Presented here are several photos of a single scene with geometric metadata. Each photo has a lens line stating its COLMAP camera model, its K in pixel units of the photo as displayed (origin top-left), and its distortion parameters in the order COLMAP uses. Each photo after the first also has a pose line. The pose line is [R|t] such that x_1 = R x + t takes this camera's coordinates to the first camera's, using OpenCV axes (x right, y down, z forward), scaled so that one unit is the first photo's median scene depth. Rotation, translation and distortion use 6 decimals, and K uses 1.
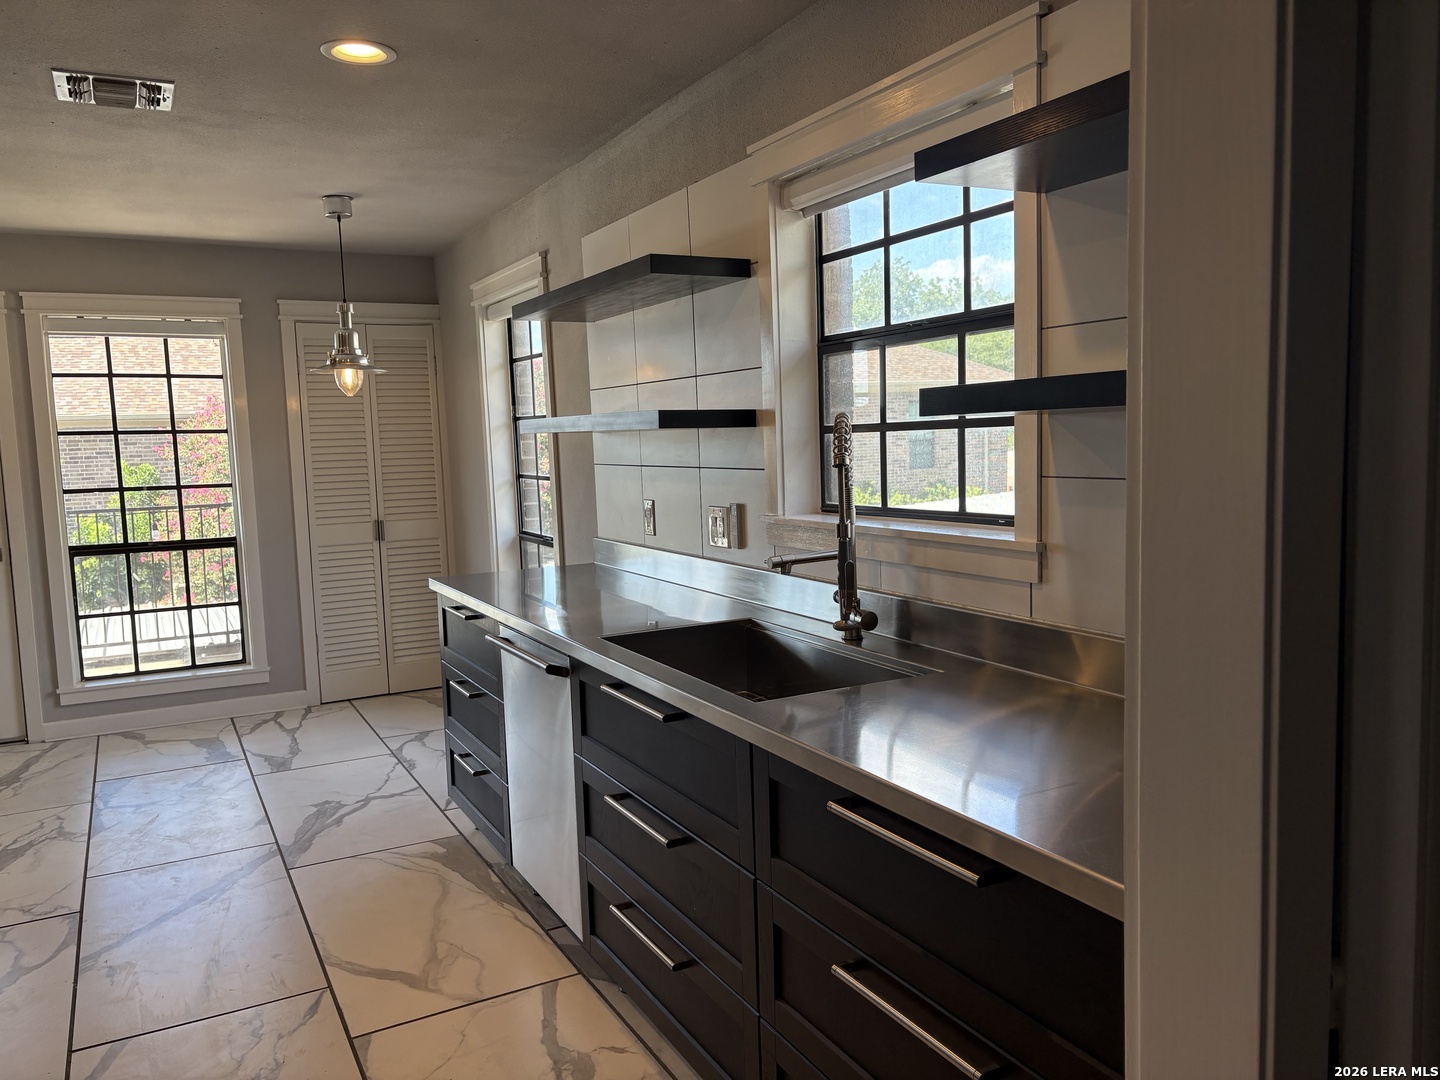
lens RADIAL K [[1084.6, 0, 729.0], [0, 1084.6, 542.0], [0, 0, 1]] dist [0.044850, -0.054992]
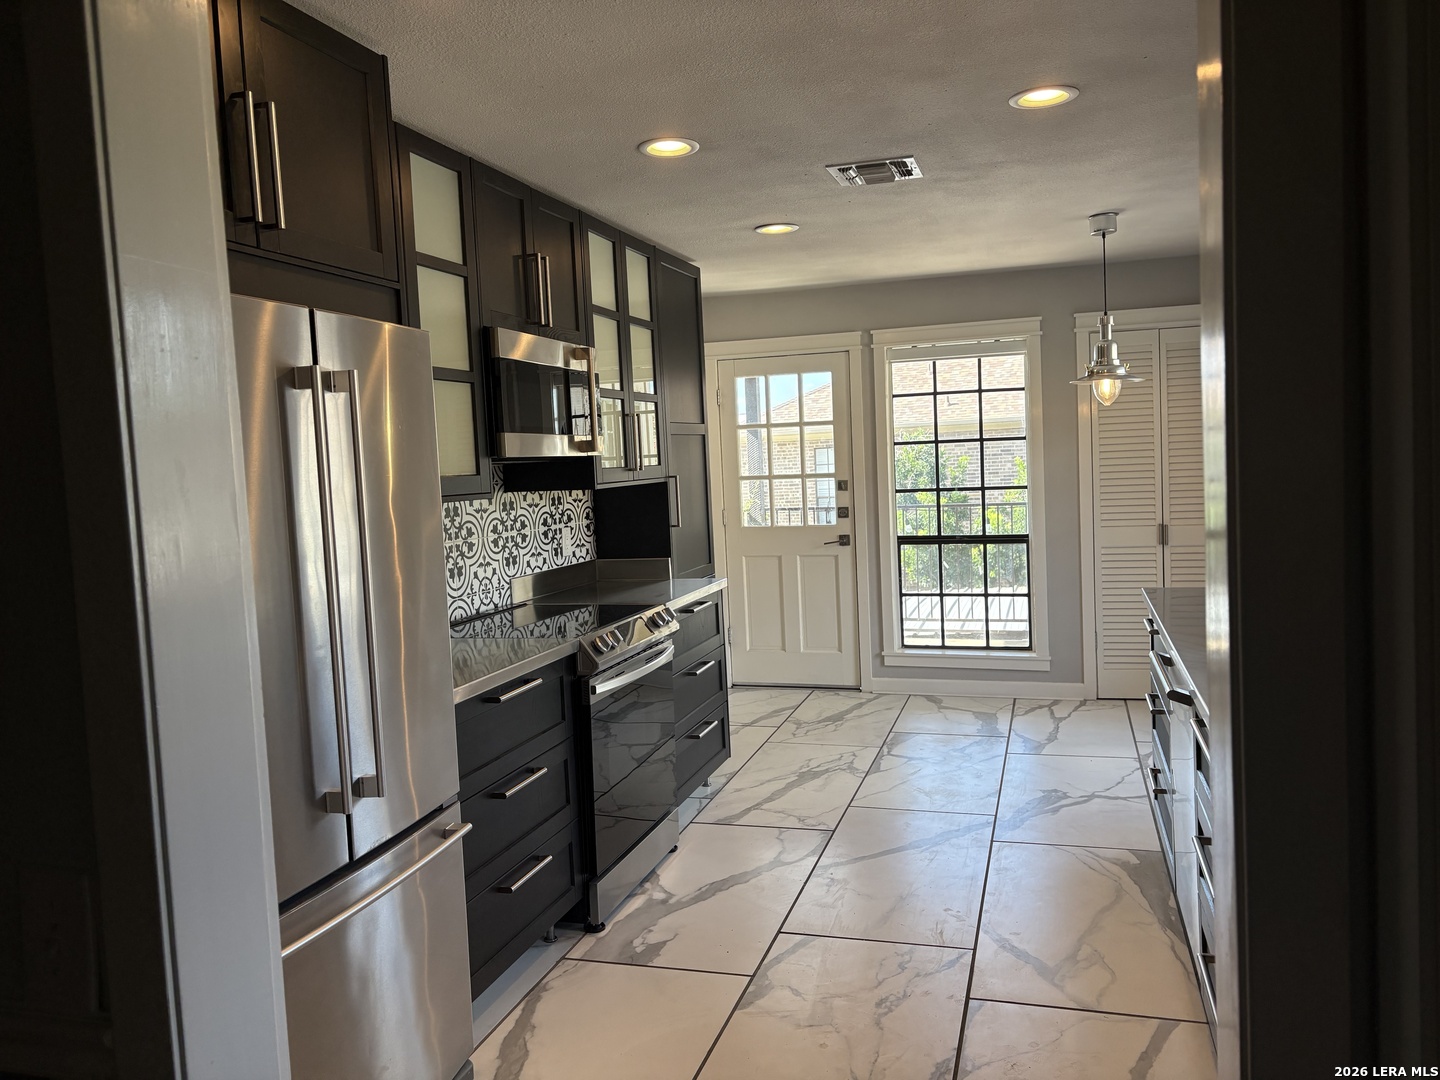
lens RADIAL K [[1084.6, 0, 725.3], [0, 1084.6, 528.9], [0, 0, 1]] dist [0.044850, -0.054992]
pose [[0.701174, 0.045398, -0.711544, 0.140195], [-0.049308, 0.998669, 0.015128, -0.014684], [0.711284, 0.024477, 0.702479, 0.020096]]
